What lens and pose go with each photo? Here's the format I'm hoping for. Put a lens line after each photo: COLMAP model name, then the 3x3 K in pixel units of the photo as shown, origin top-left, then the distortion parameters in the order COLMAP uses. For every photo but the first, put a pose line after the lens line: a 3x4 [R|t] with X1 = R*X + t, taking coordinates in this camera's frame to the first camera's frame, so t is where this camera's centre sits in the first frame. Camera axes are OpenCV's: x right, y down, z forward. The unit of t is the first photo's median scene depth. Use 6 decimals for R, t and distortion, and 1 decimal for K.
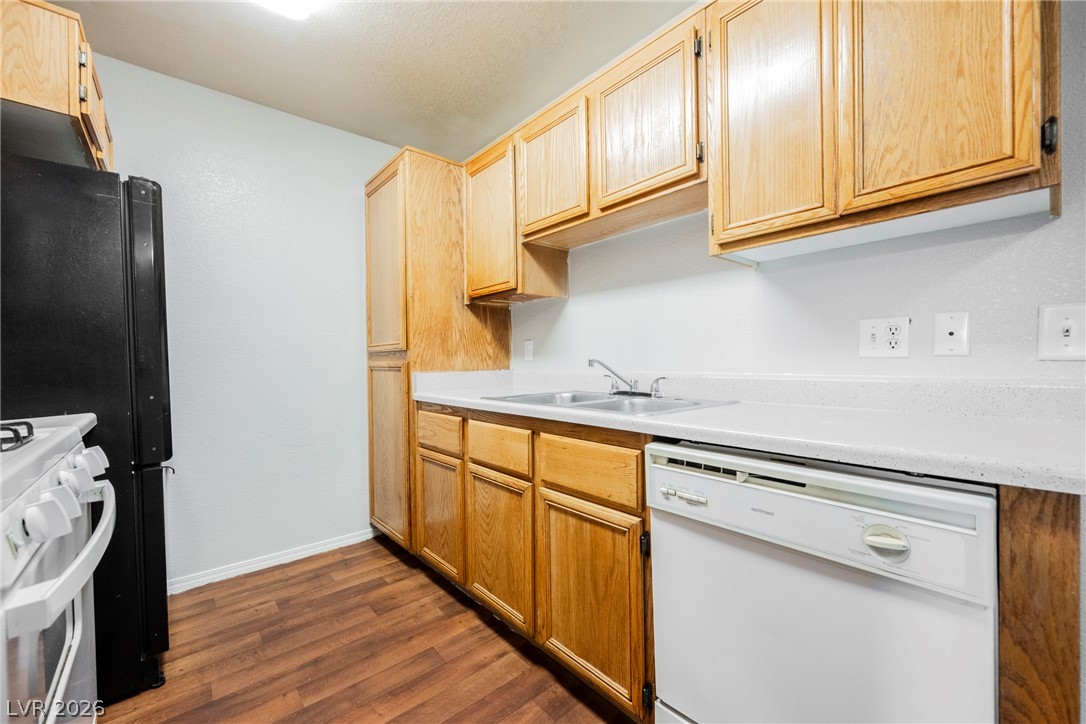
lens RADIAL K [[433.8, 0, 532.4], [0, 433.8, 359.5], [0, 0, 1]] dist [0.000477, -0.000109]
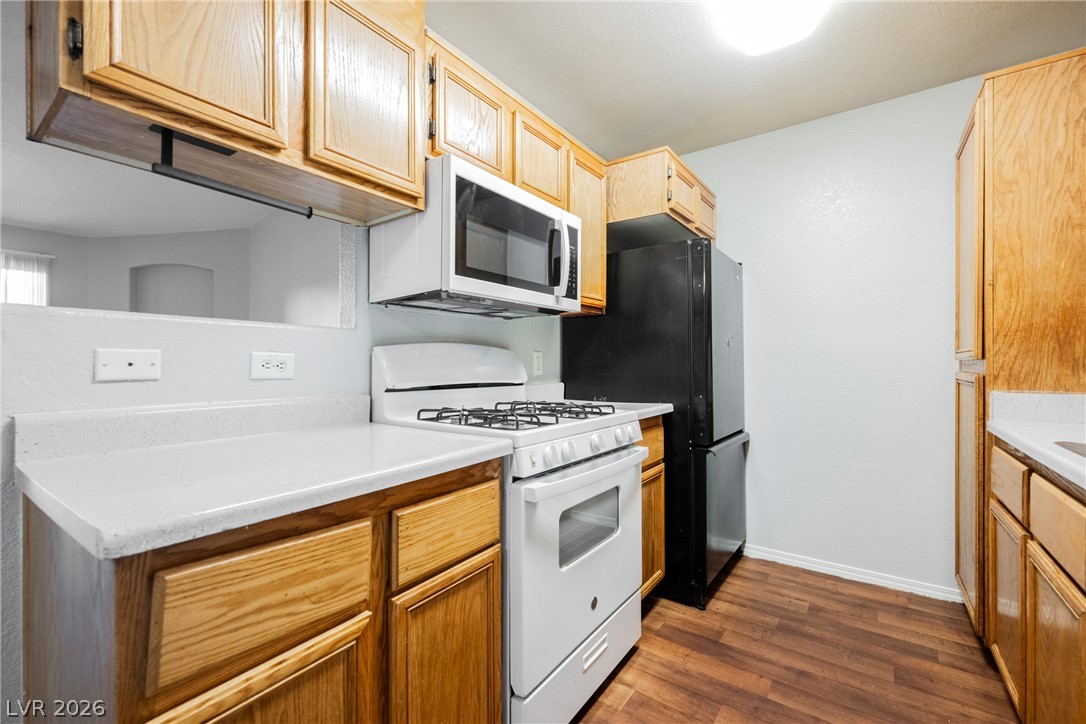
lens RADIAL K [[450.7, 0, 553.1], [0, 450.7, 356.5], [0, 0, 1]] dist [0.005748, -0.000265]
pose [[0.268176, -0.000289, -0.963370, 0.333660], [-0.001923, 0.999998, -0.000835, -0.033157], [0.963368, 0.002077, 0.268175, 0.151998]]
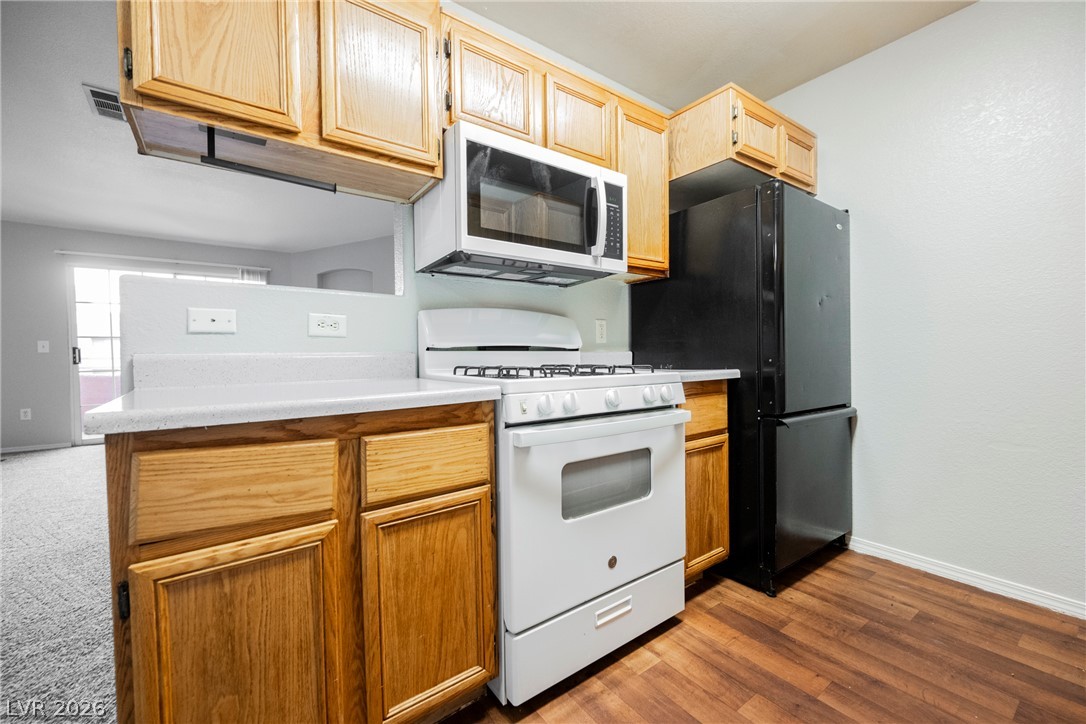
lens RADIAL K [[433.8, 0, 549.4], [0, 433.8, 357.7], [0, 0, 1]] dist [0.000477, -0.000109]
pose [[-0.043970, 0.025158, -0.998716, 0.328139], [0.016528, 0.999564, 0.024452, 0.035526], [0.998896, -0.015432, -0.044367, 0.390626]]
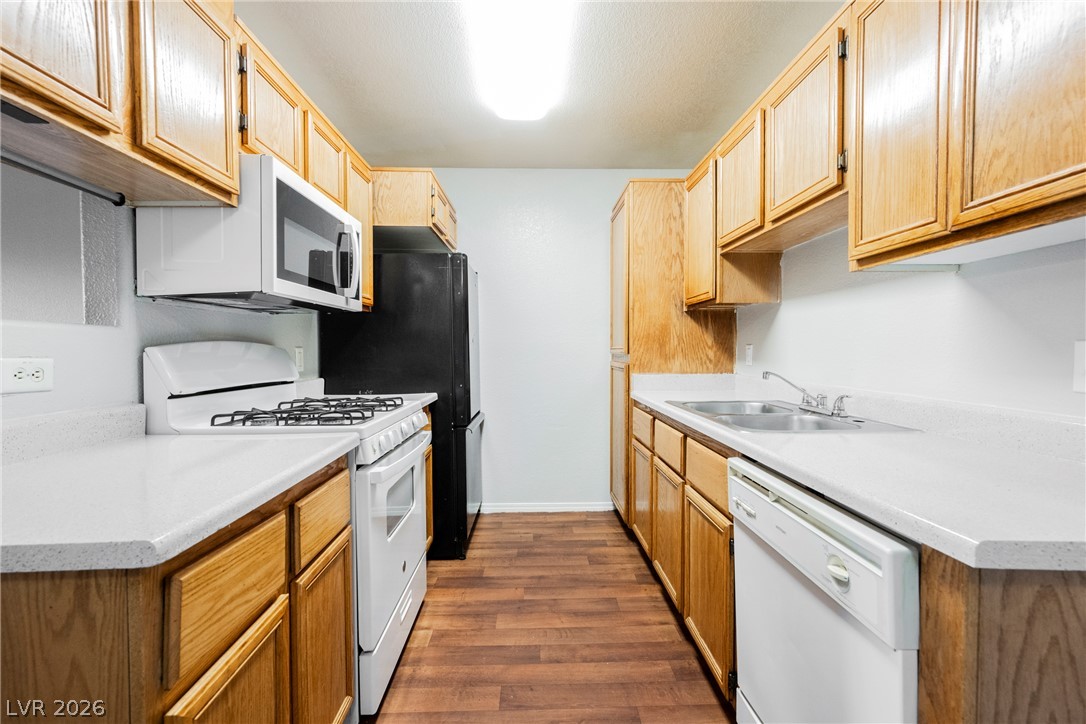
lens RADIAL K [[450.7, 0, 533.8], [0, 450.7, 351.7], [0, 0, 1]] dist [0.005748, -0.000265]
pose [[0.776085, 0.011066, -0.630531, 0.384947], [-0.004108, 0.999914, 0.012492, -0.059177], [0.630615, -0.007104, 0.776063, -0.147667]]
